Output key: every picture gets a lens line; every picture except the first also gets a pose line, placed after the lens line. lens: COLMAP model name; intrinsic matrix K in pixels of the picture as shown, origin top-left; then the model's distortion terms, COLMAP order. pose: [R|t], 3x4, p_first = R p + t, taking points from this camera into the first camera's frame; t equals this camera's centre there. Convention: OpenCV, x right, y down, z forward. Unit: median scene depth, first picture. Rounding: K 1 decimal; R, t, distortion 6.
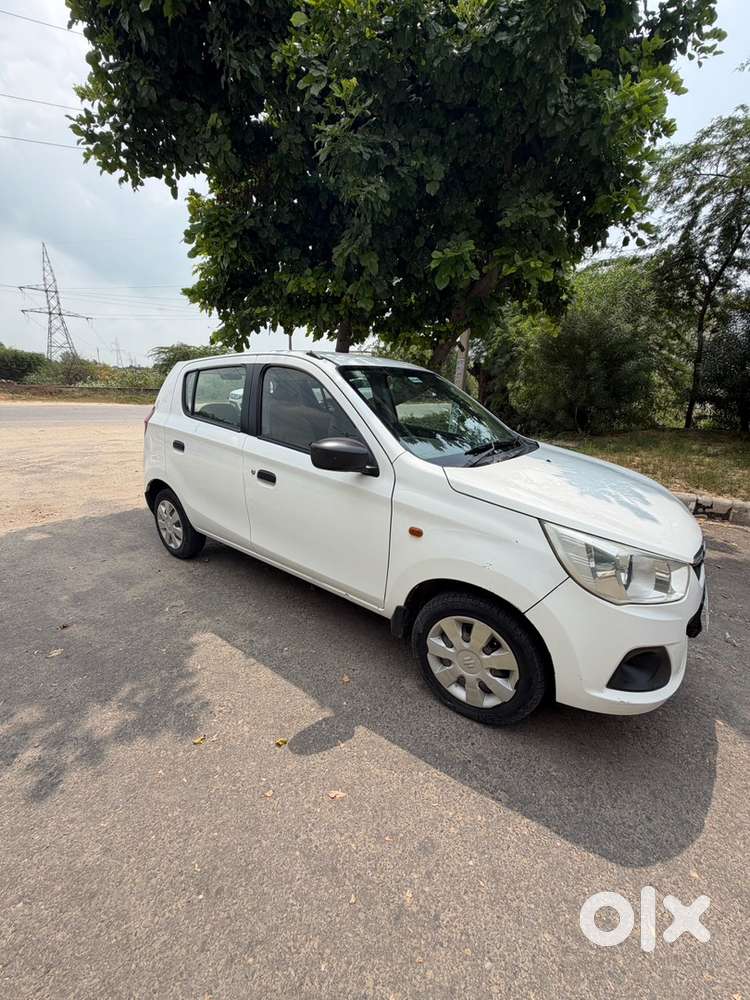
lens RADIAL K [[398.6, 0, 371.5], [0, 398.6, 482.7], [0, 0, 1]] dist [0.000364, 0.000142]
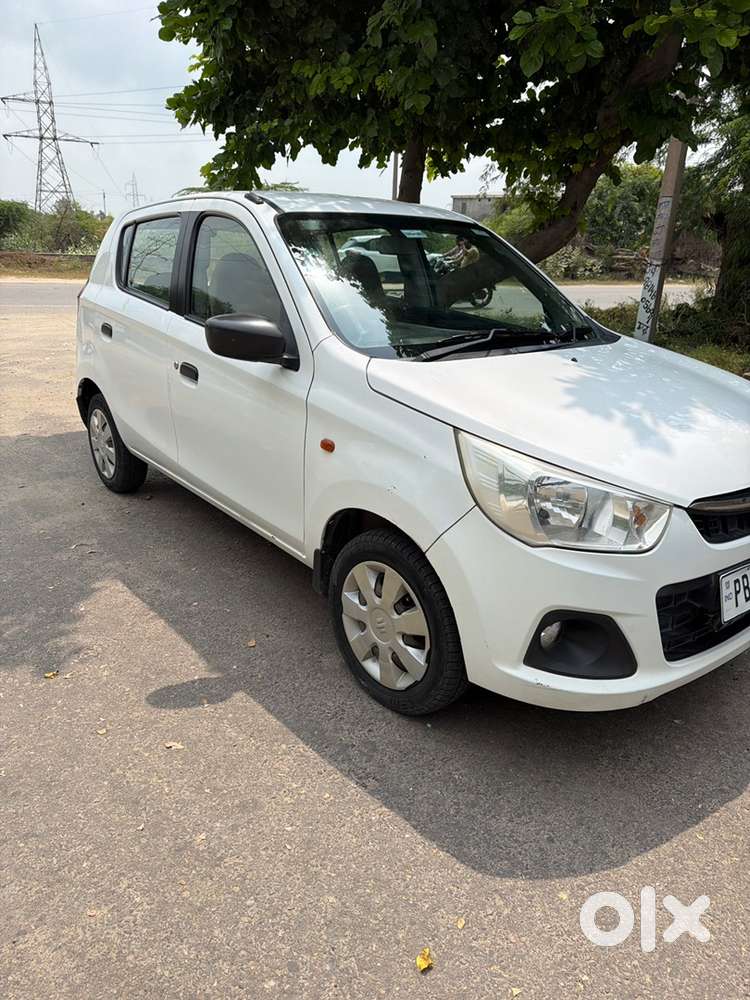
lens RADIAL K [[708.7, 0, 369.4], [0, 708.7, 472.0], [0, 0, 1]] dist [0.062492, -0.090807]
pose [[0.968727, 0.070513, -0.237900, 0.374268], [-0.056447, 0.996259, 0.065440, 0.062826], [0.241624, -0.049965, 0.969083, -0.184243]]
